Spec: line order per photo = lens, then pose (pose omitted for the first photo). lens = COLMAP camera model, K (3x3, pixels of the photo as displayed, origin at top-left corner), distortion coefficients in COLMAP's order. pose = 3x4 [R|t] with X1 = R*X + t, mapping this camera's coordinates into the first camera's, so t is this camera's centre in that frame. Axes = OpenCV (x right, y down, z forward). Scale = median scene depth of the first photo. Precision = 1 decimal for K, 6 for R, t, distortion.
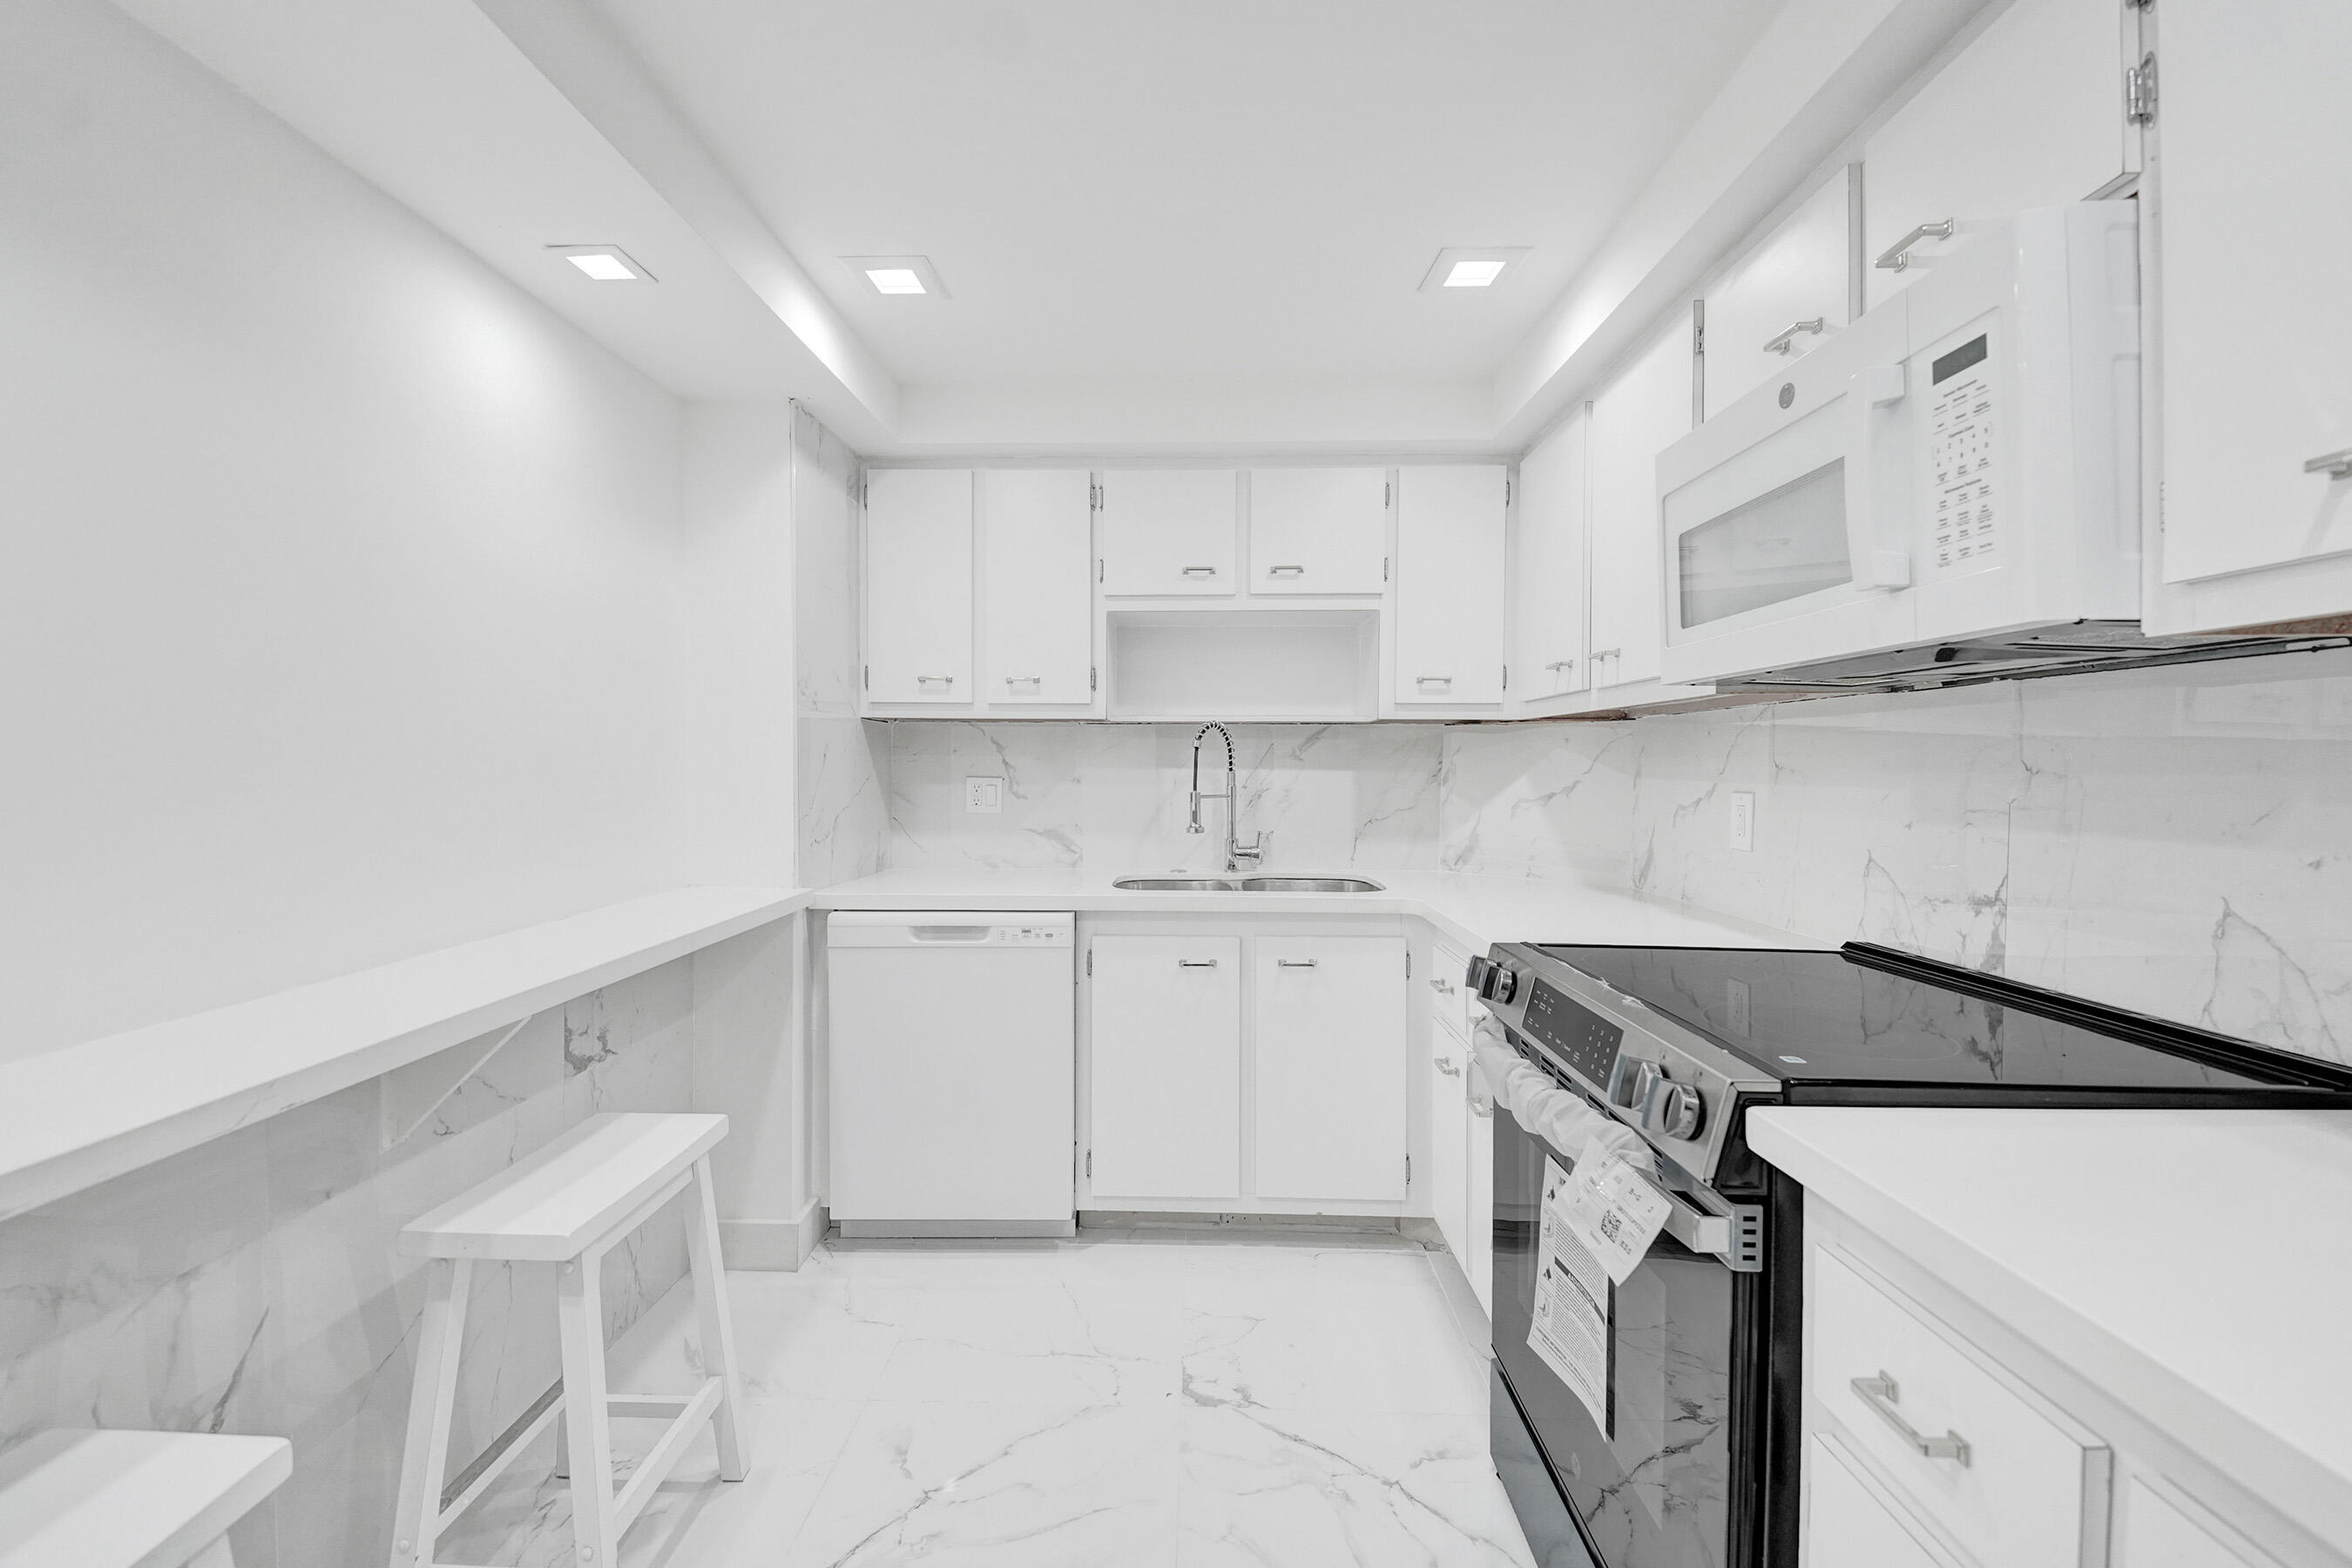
lens RADIAL K [[982.5, 0, 1156.1], [0, 982.5, 773.8], [0, 0, 1]] dist [0.023779, -0.016110]
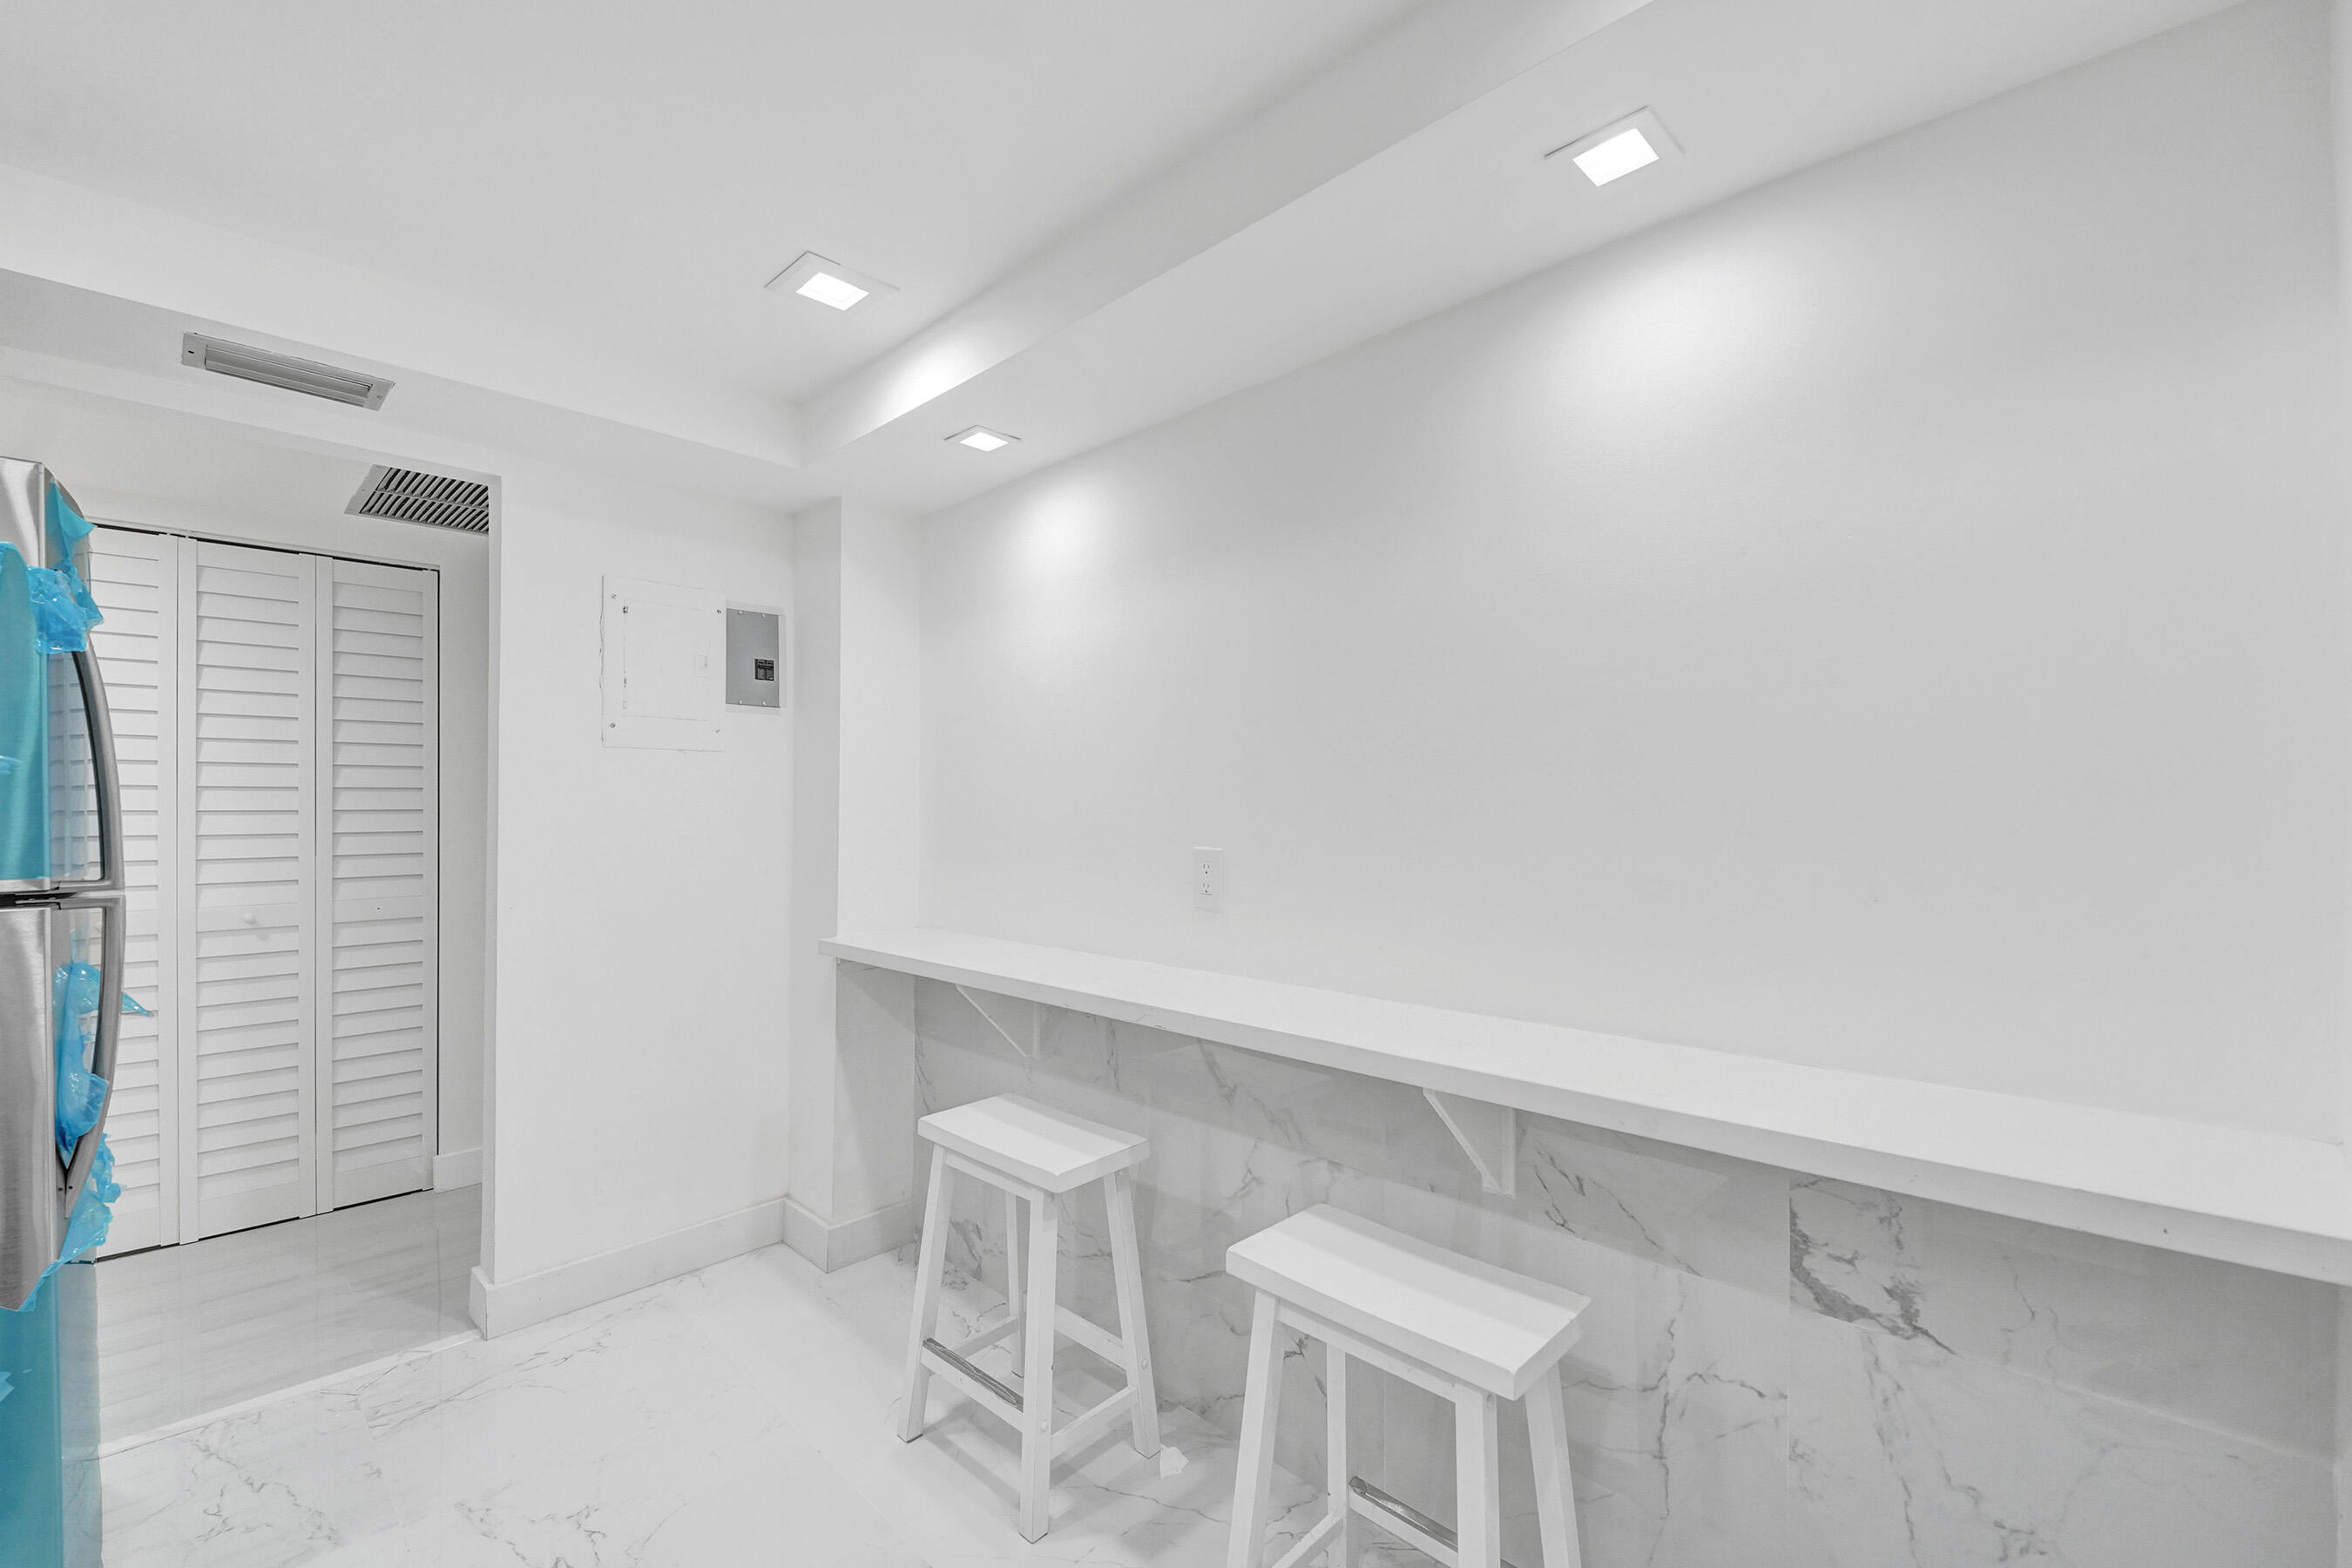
lens RADIAL K [[982.5, 0, 1168.8], [0, 982.5, 804.9], [0, 0, 1]] dist [0.023779, -0.016110]
pose [[-0.672557, -0.004973, -0.740029, 0.198490], [-0.012440, 0.999912, 0.004586, -0.027472], [0.739941, 0.012290, -0.672560, 1.231005]]
